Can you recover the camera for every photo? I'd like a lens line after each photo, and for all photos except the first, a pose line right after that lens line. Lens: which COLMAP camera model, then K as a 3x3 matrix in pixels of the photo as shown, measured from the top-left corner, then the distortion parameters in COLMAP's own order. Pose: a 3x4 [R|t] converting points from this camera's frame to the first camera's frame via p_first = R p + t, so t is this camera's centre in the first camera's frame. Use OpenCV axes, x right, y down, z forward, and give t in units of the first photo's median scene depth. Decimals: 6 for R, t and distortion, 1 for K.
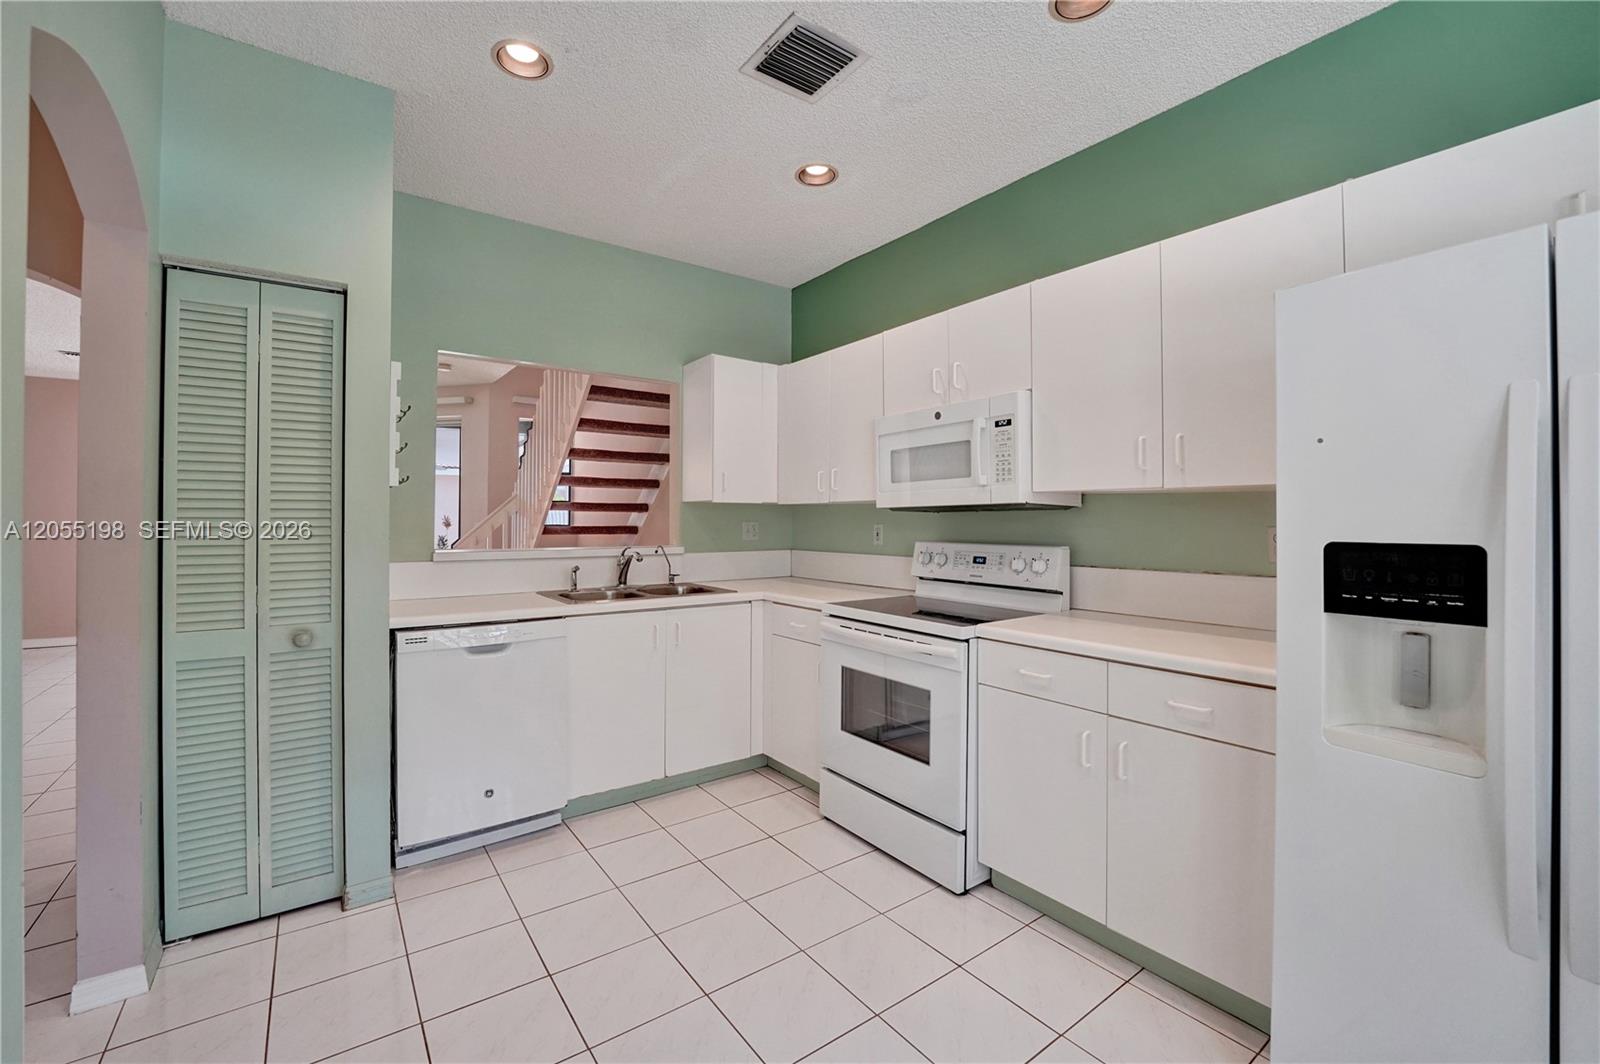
lens RADIAL K [[662.7, 0, 810.6], [0, 662.7, 518.7], [0, 0, 1]] dist [-0.001551, 0.001682]
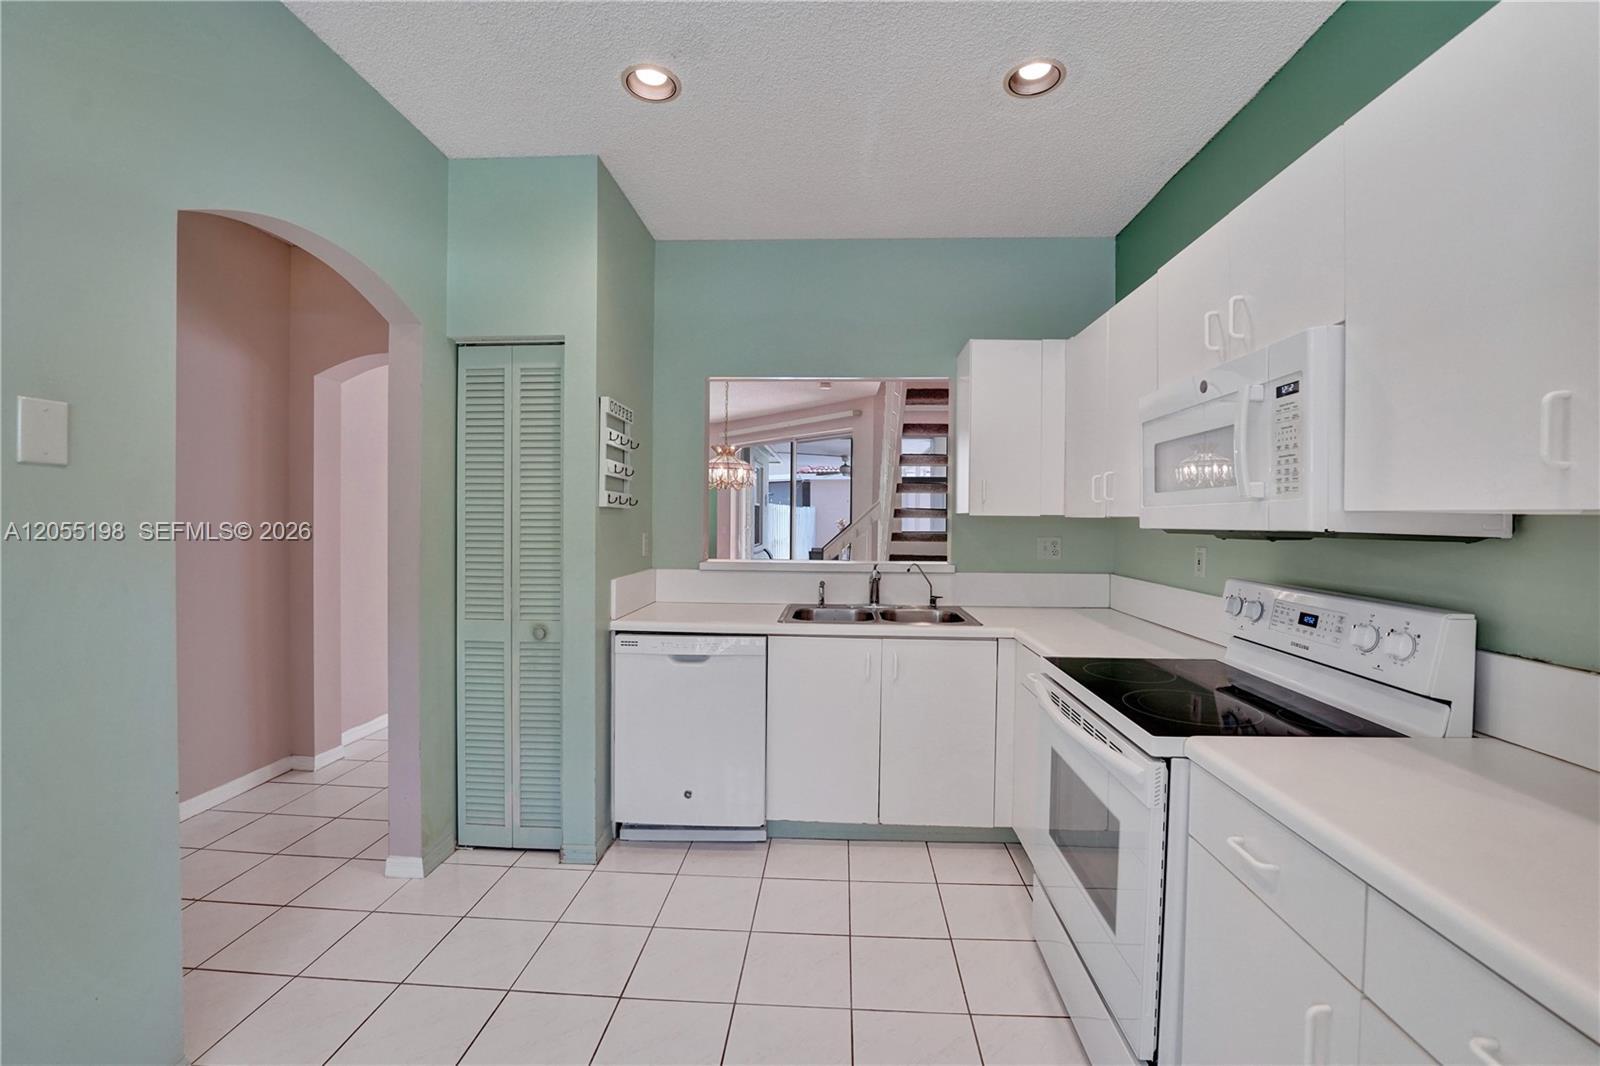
lens RADIAL K [[665.7, 0, 834.3], [0, 665.7, 528.2], [0, 0, 1]] dist [-0.015911, 0.000052]
pose [[0.781565, 0.019663, -0.623514, 0.318055], [-0.008312, 0.999743, 0.021109, -0.032022], [0.623769, -0.011316, 0.781527, 0.293542]]
